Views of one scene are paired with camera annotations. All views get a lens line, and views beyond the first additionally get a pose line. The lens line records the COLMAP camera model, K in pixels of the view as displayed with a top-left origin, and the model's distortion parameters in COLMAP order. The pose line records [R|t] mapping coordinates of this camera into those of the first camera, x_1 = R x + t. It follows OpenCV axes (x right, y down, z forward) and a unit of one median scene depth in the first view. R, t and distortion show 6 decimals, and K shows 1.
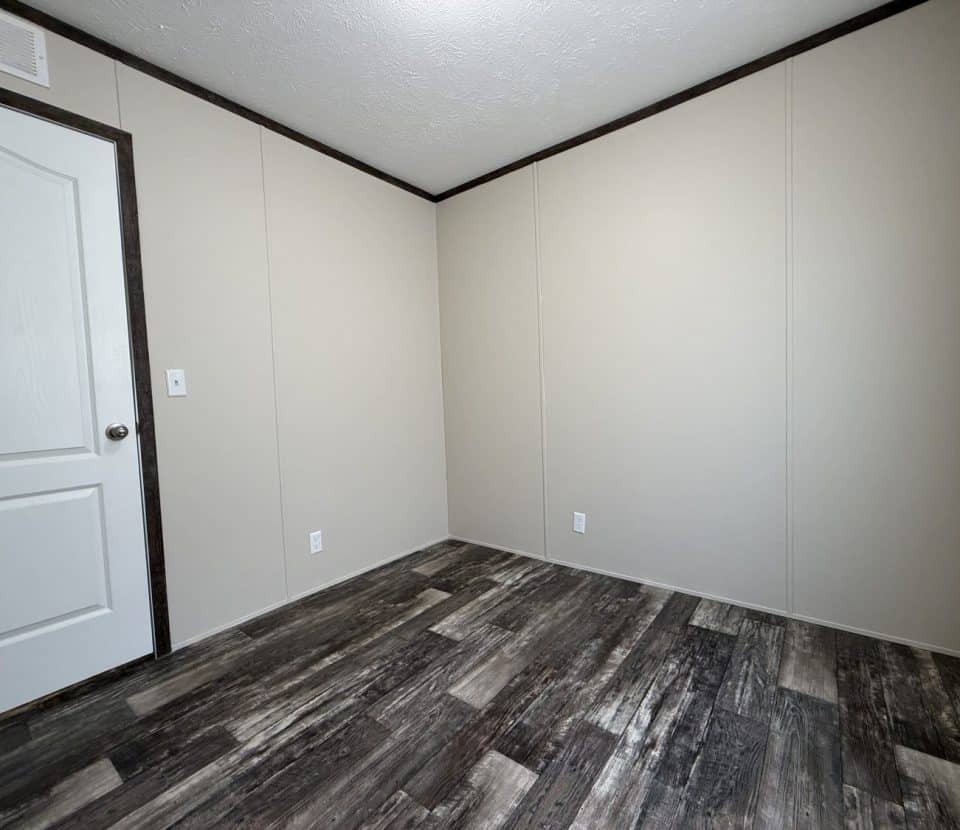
lens RADIAL K [[442.0, 0, 467.4], [0, 442.0, 419.0], [0, 0, 1]] dist [-0.006143, 0.001143]
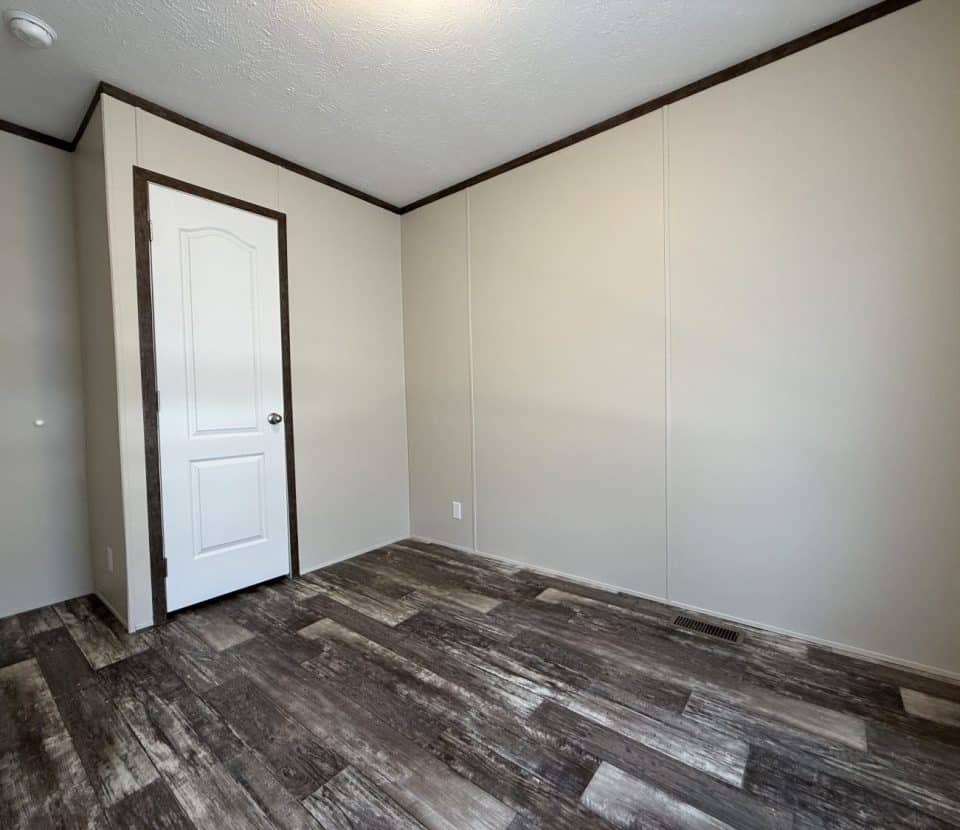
lens RADIAL K [[442.0, 0, 484.5], [0, 442.0, 422.1], [0, 0, 1]] dist [-0.006143, 0.001143]
pose [[-0.014183, -0.019101, 0.999717, -0.656955], [0.072835, 0.997142, 0.020085, -0.029793], [-0.997243, 0.073099, -0.012751, 0.932523]]
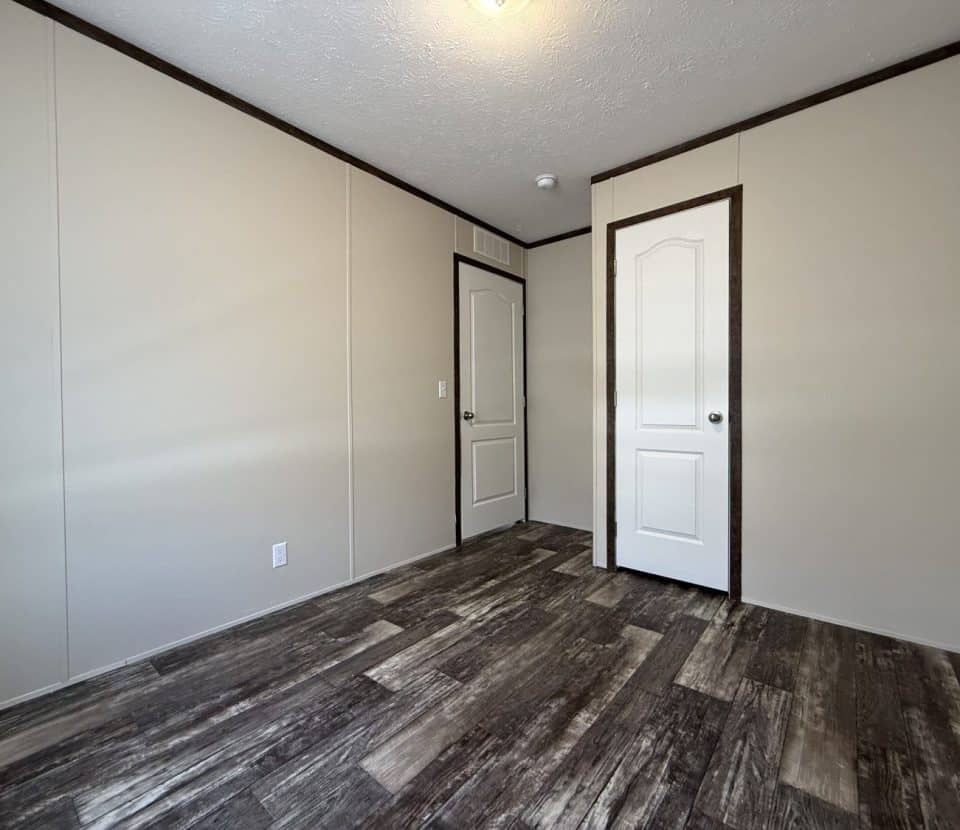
lens RADIAL K [[442.0, 0, 468.2], [0, 442.0, 420.3], [0, 0, 1]] dist [-0.006143, 0.001143]
pose [[0.999097, 0.030146, -0.029938, 0.153437], [-0.030833, 0.999265, -0.022763, 0.003514], [0.029230, 0.023666, 0.999293, 0.183359]]
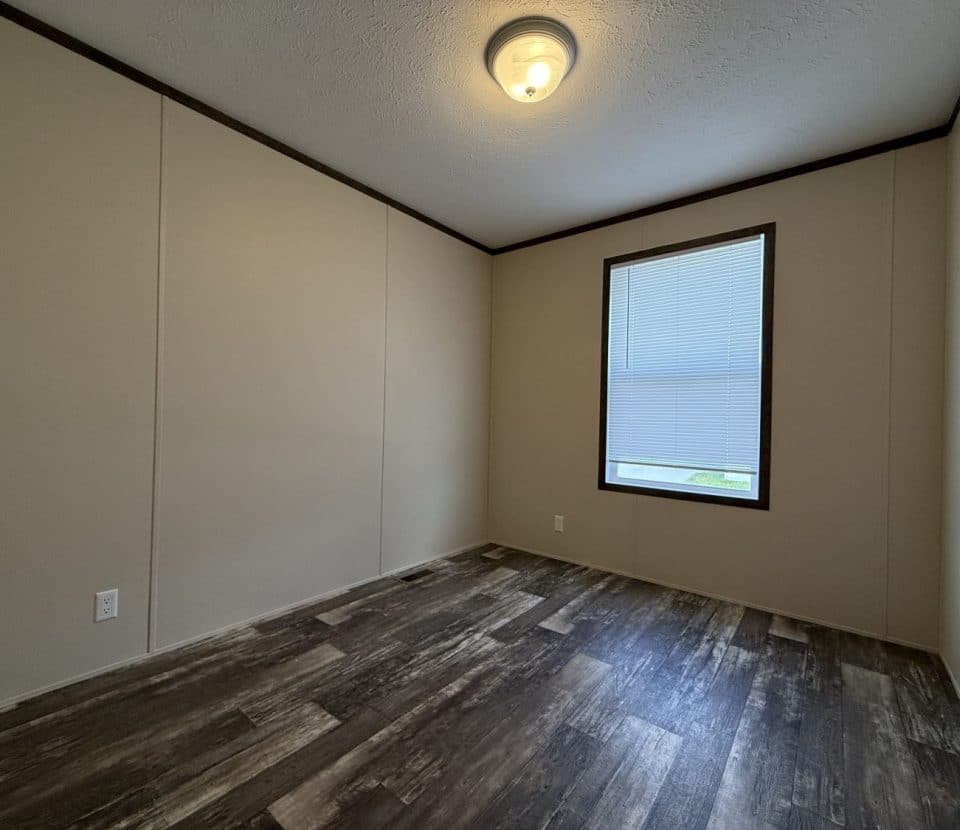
lens RADIAL K [[442.0, 0, 469.3], [0, 442.0, 415.5], [0, 0, 1]] dist [-0.006143, 0.001143]
pose [[-0.999819, 0.017674, 0.007034, 0.320127], [0.017986, 0.998727, 0.047118, -0.133371], [-0.006192, 0.047236, -0.998865, 2.142920]]
